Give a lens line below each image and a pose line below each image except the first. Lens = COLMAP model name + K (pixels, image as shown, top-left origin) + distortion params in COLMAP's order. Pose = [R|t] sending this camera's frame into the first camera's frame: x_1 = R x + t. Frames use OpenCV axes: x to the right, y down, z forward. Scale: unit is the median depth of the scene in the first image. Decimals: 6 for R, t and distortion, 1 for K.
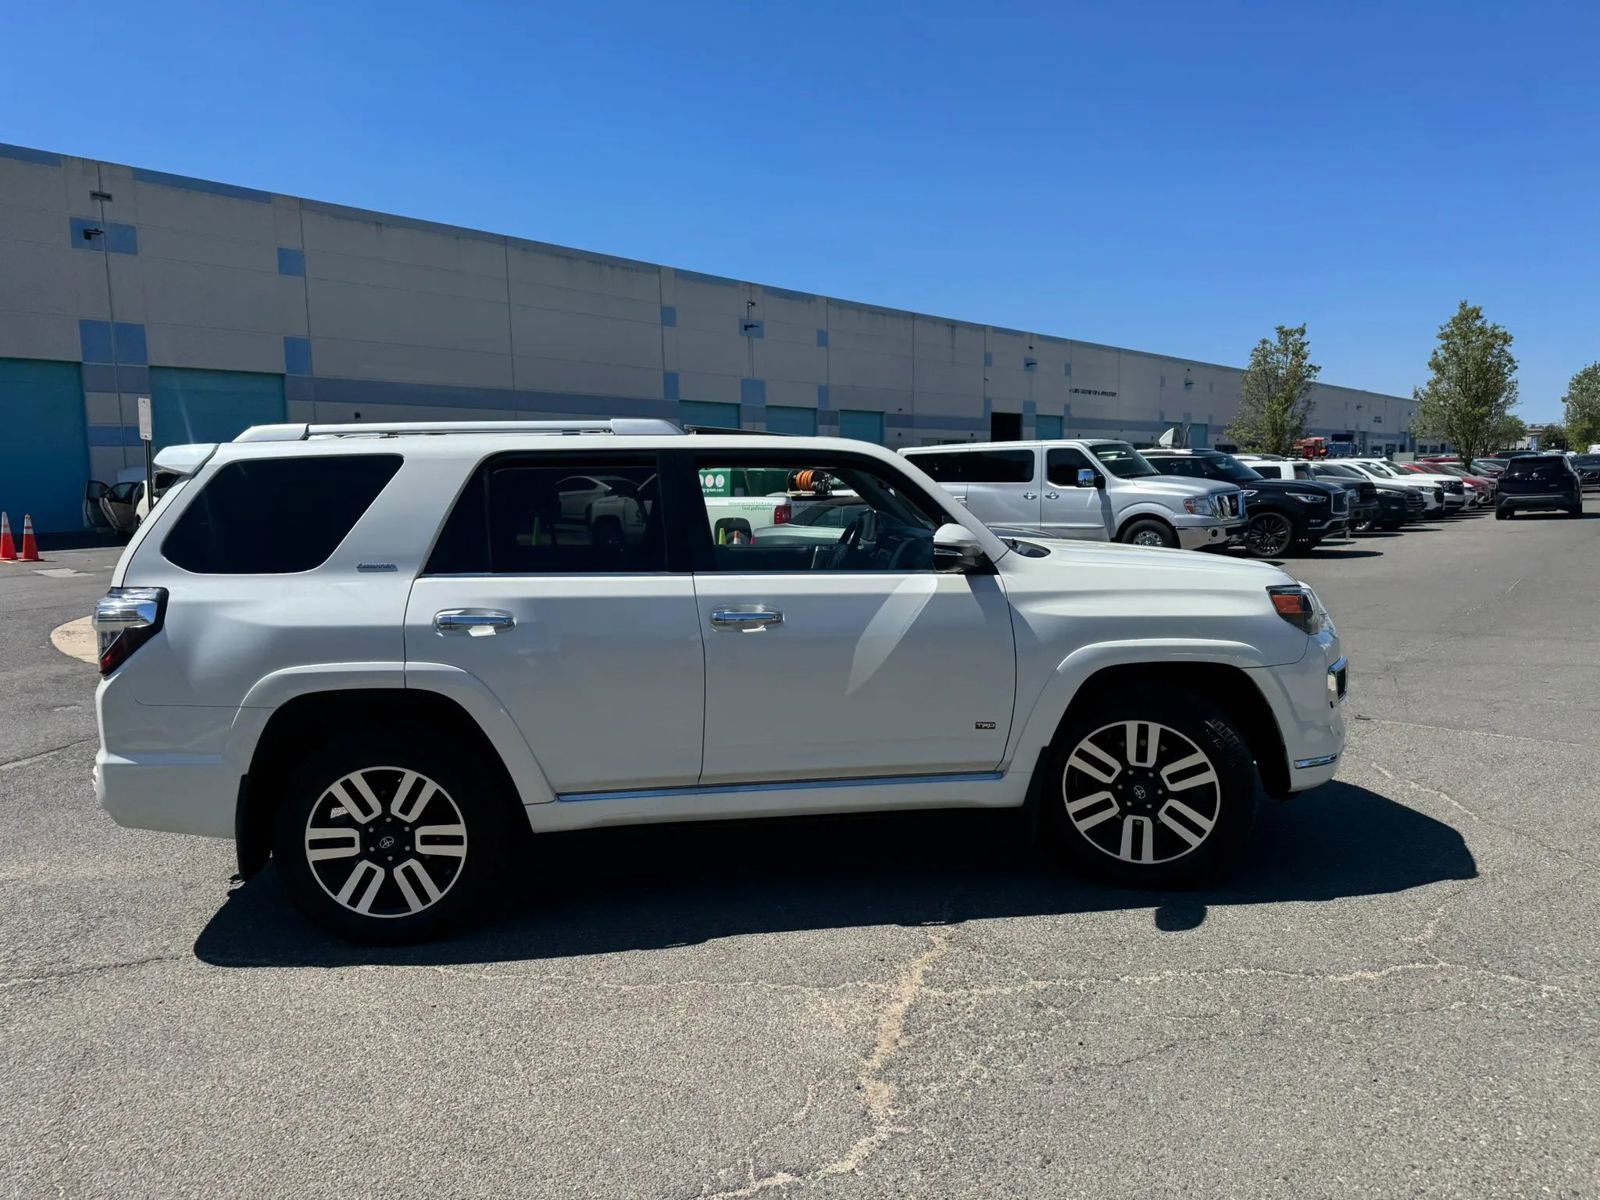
lens RADIAL K [[1126.4, 0, 800.0], [0, 1126.4, 600.0], [0, 0, 1]] dist [0.078800, -0.100990]
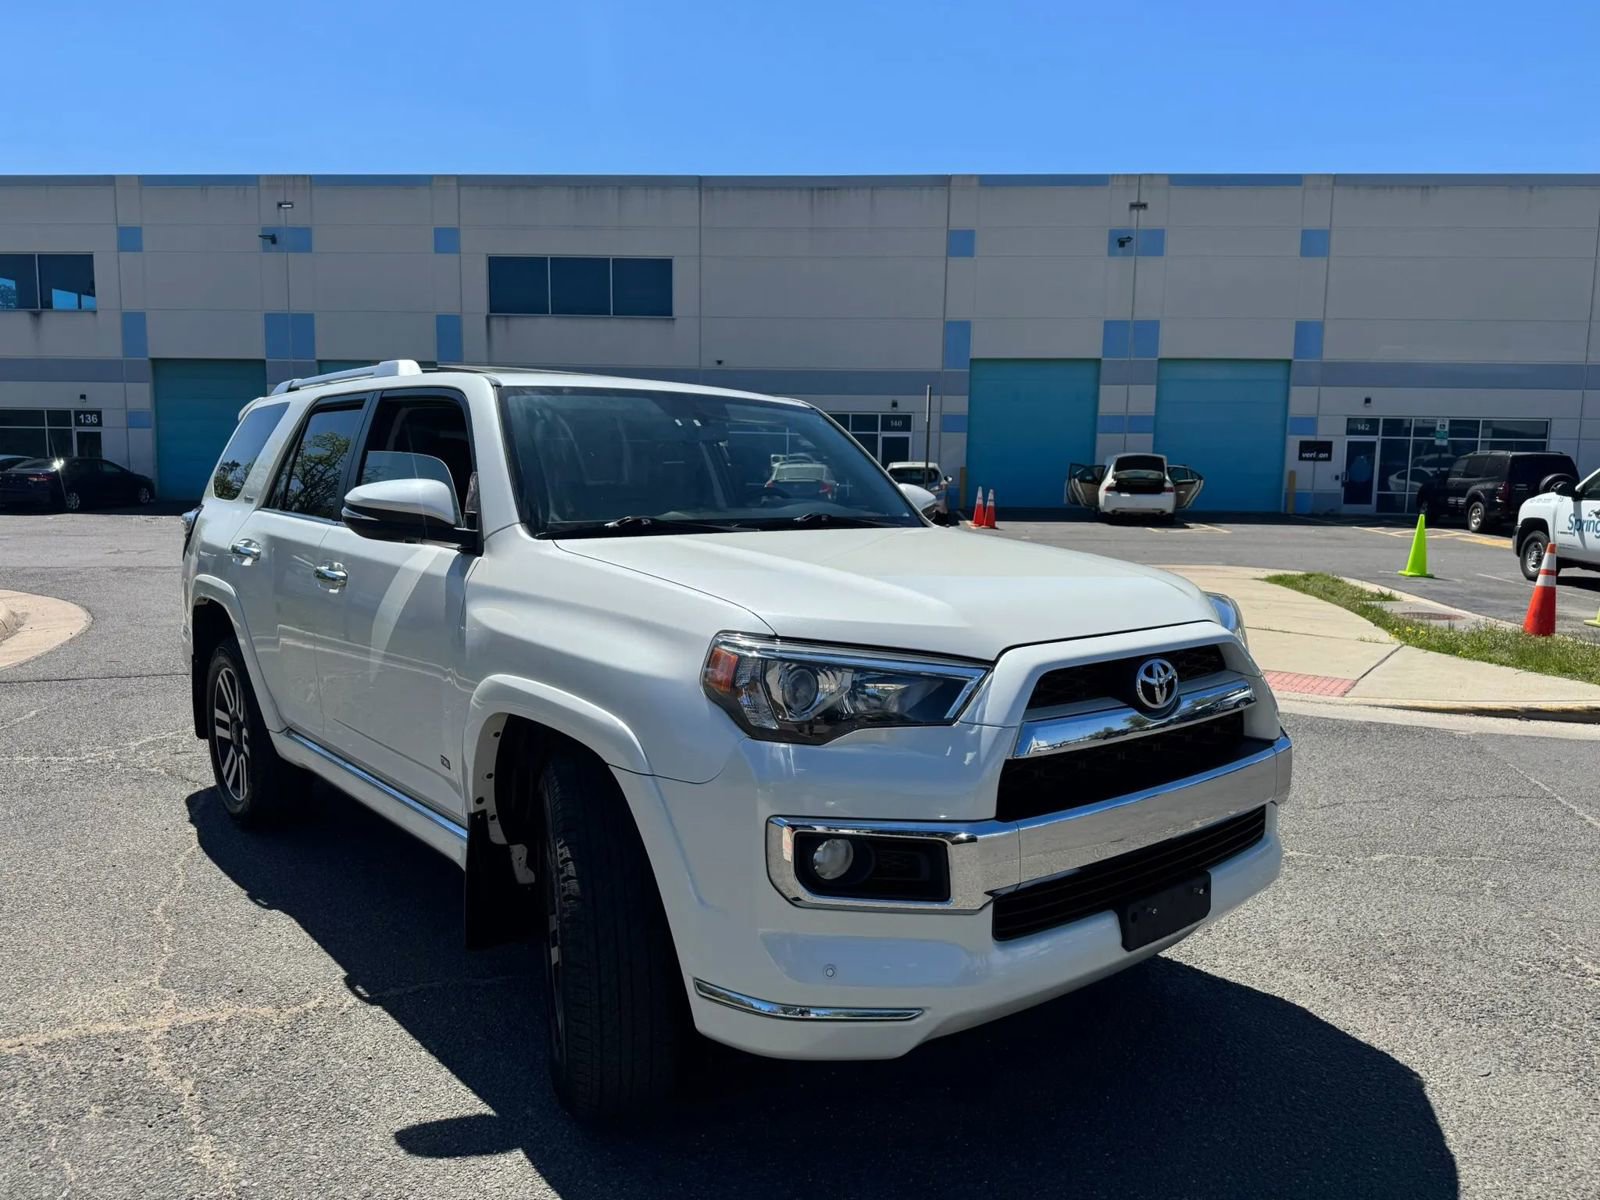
lens RADIAL K [[1137.1, 0, 796.0], [0, 1137.1, 592.3], [0, 0, 1]] dist [0.043056, -0.055752]
pose [[0.571389, 0.114308, -0.812680, 0.867637], [-0.116290, 0.991538, 0.057702, -0.063932], [0.812398, 0.061536, 0.579847, 0.744132]]
